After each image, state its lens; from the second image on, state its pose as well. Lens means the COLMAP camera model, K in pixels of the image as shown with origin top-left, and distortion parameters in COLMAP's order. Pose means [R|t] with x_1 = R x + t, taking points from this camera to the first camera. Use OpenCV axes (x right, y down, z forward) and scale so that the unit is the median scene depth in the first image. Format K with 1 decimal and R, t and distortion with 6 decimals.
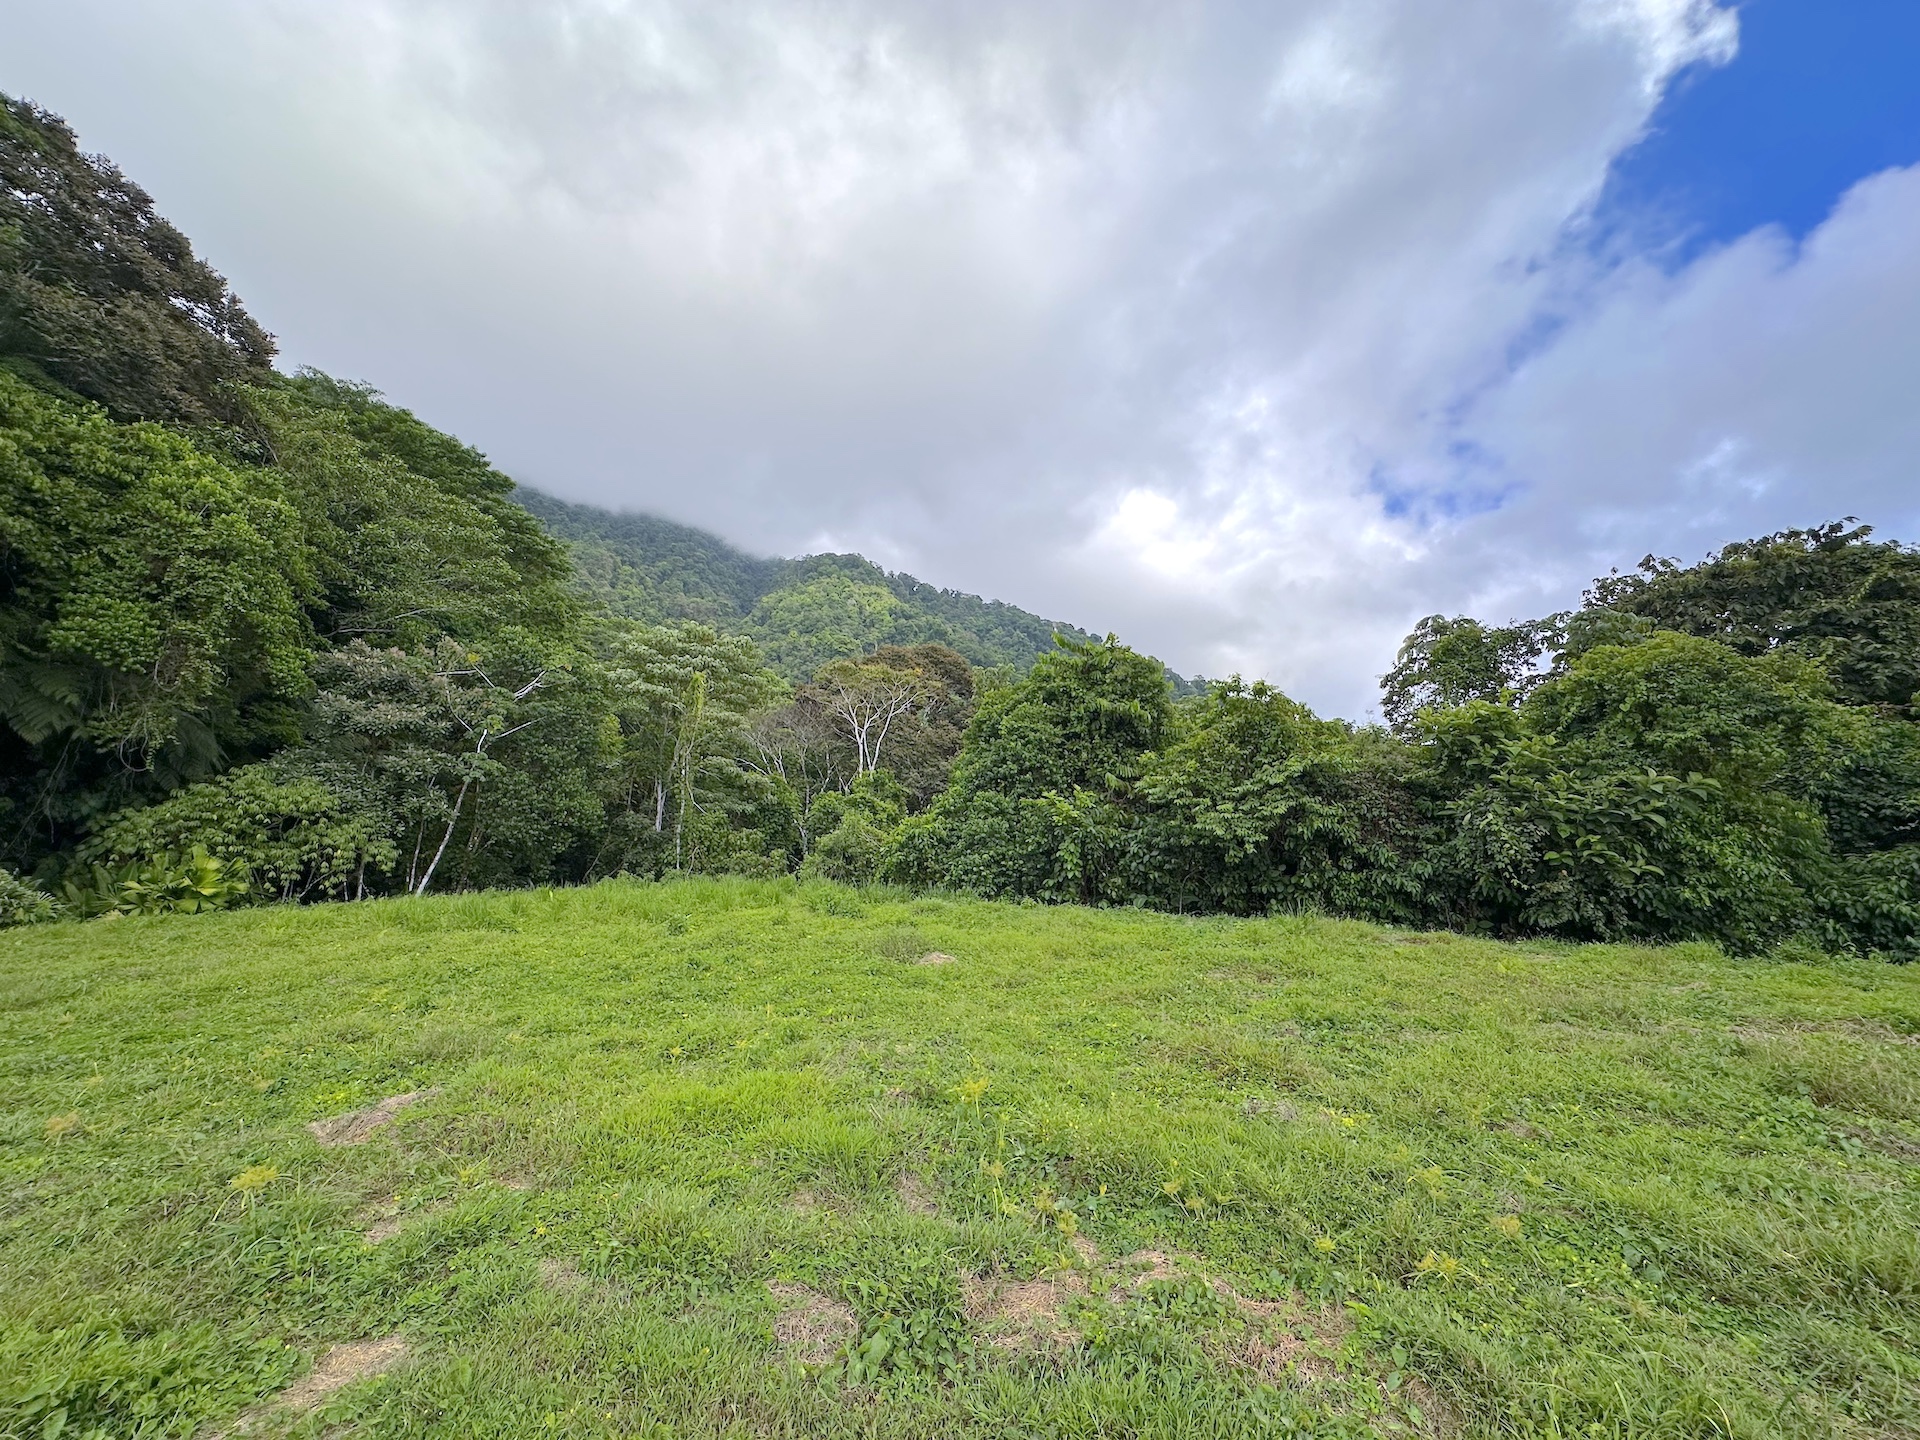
lens RADIAL K [[762.5, 0, 947.5], [0, 762.5, 721.9], [0, 0, 1]] dist [-0.004445, 0.001139]
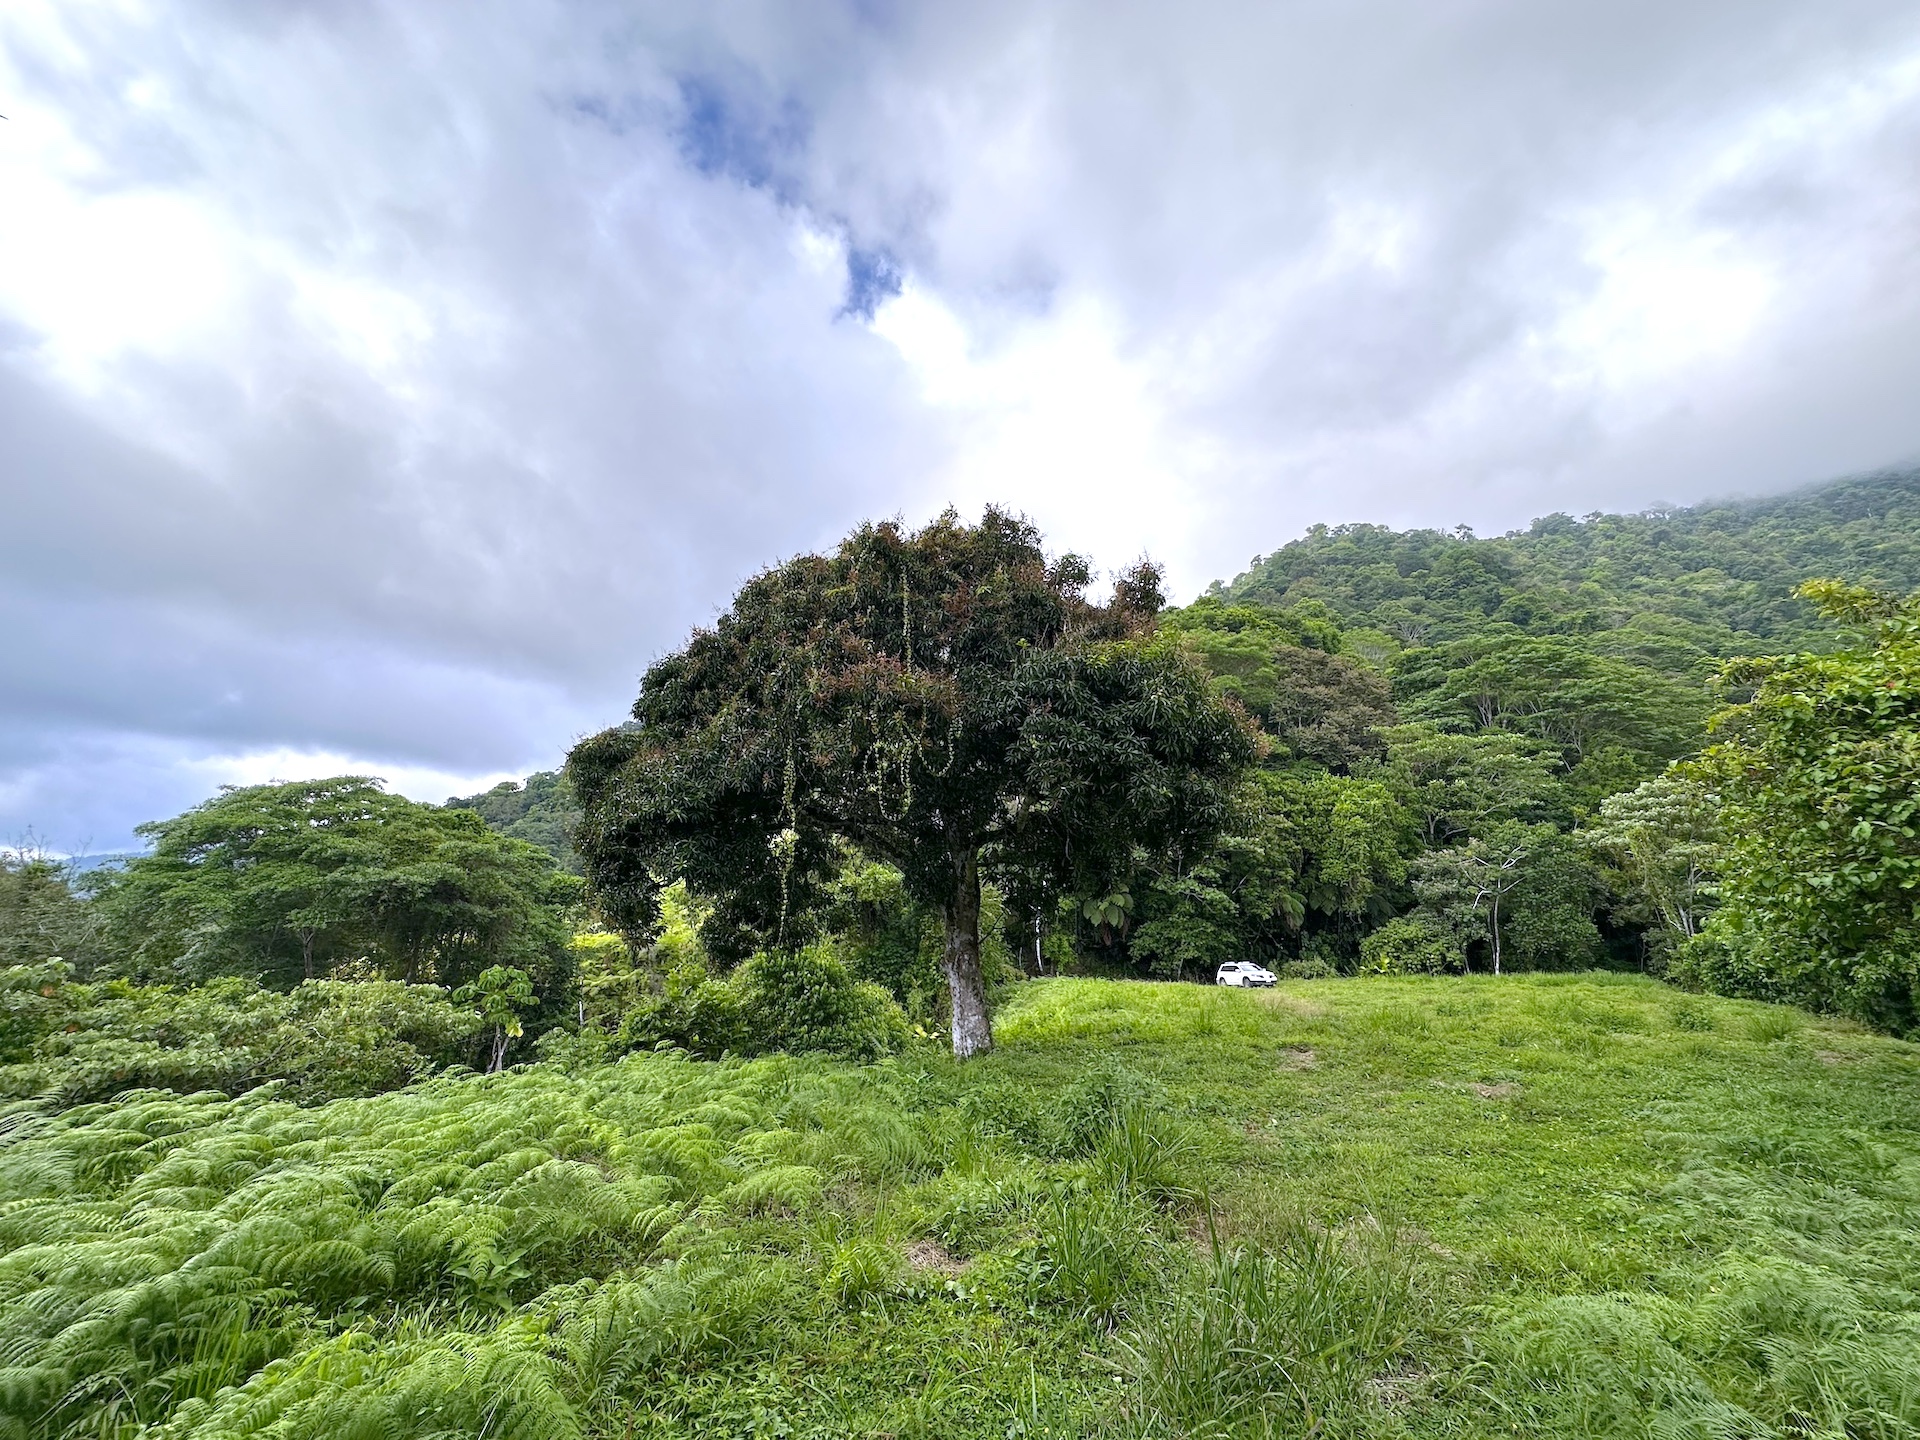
lens RADIAL K [[762.5, 0, 957.4], [0, 762.5, 720.2], [0, 0, 1]] dist [-0.004445, 0.001139]
pose [[0.088866, -0.284215, -0.954633, 1.154502], [0.153768, 0.950850, -0.268775, -0.082551], [0.984103, -0.122907, 0.128202, -0.465688]]
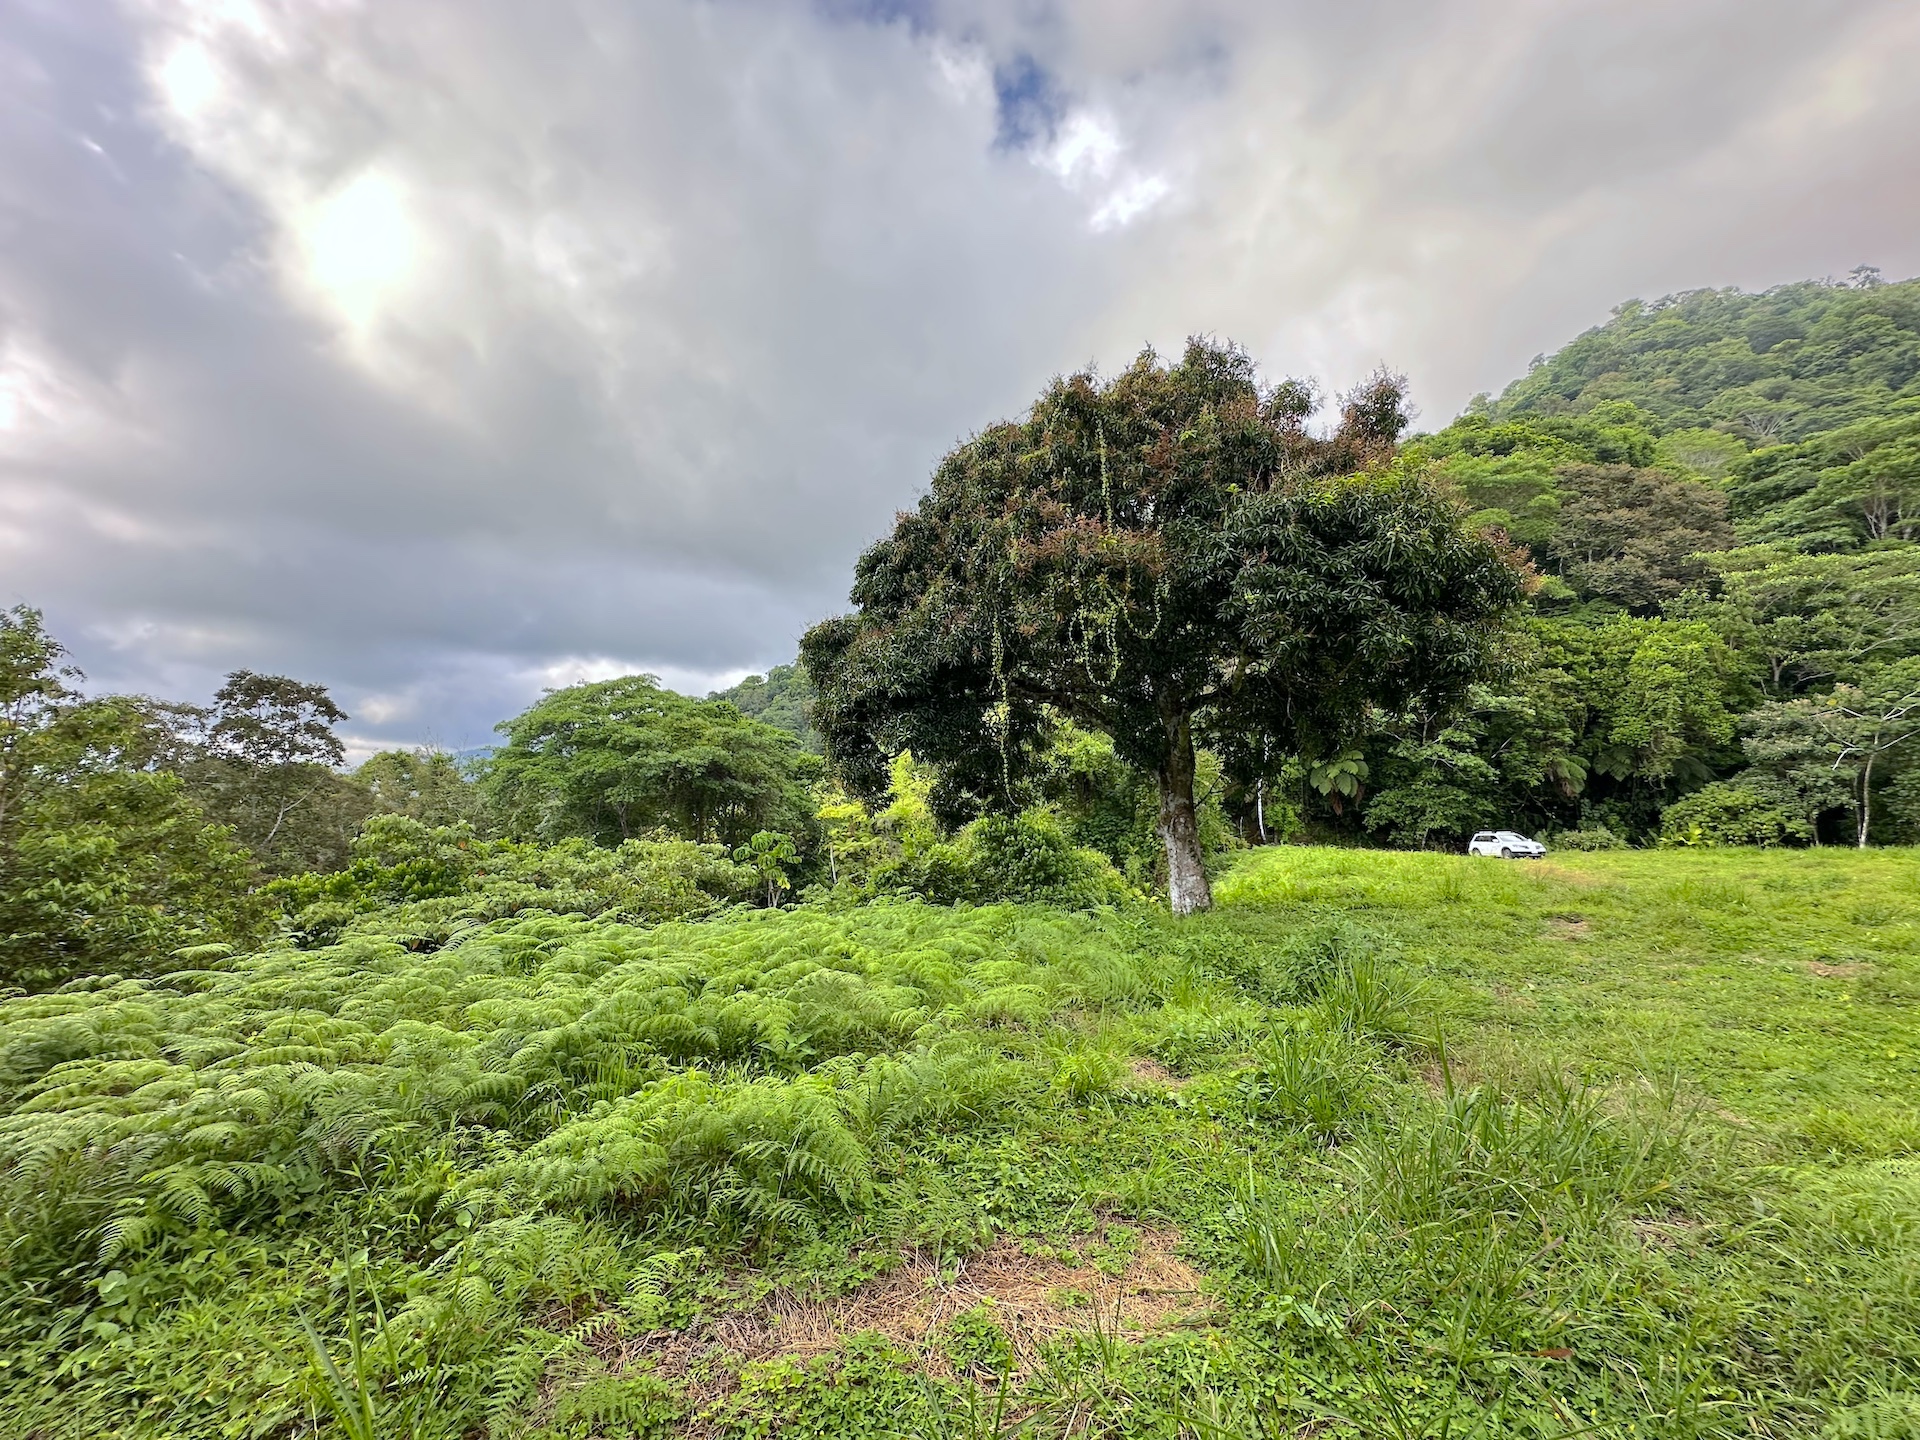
lens RADIAL K [[762.5, 0, 959.9], [0, 762.5, 717.4], [0, 0, 1]] dist [-0.004445, 0.001139]
pose [[-0.182811, -0.129182, -0.974624, 1.156704], [0.151072, 0.975865, -0.157683, -0.076765], [0.971472, -0.176065, -0.158883, -0.465317]]
